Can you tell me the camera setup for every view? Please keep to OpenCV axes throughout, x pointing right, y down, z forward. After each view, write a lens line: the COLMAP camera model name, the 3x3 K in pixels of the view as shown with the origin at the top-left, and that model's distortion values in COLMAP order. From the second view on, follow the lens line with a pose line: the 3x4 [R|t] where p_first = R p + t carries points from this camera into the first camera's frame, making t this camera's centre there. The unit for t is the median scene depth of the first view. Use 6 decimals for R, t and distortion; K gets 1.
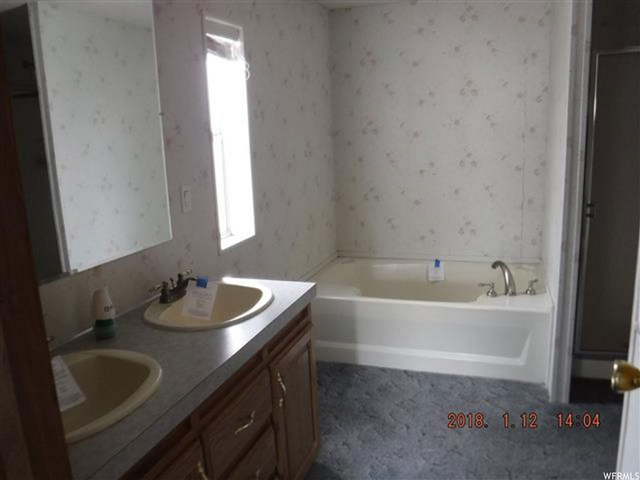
lens RADIAL K [[523.4, 0, 320.0], [0, 523.4, 240.0], [0, 0, 1]] dist [-0.120936, 0.077325]
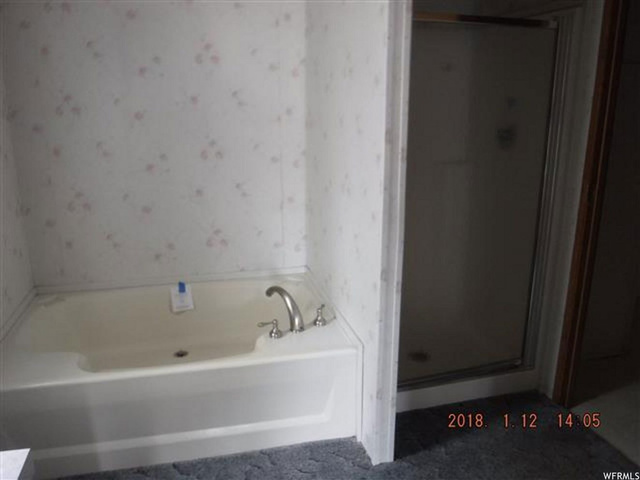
lens RADIAL K [[523.4, 0, 320.0], [0, 523.4, 240.0], [0, 0, 1]] dist [-0.120936, 0.077325]
pose [[0.833653, -0.109216, 0.541382, -0.008243], [0.078025, 0.993711, 0.080321, -0.072903], [-0.546750, -0.024718, 0.836931, 0.276212]]
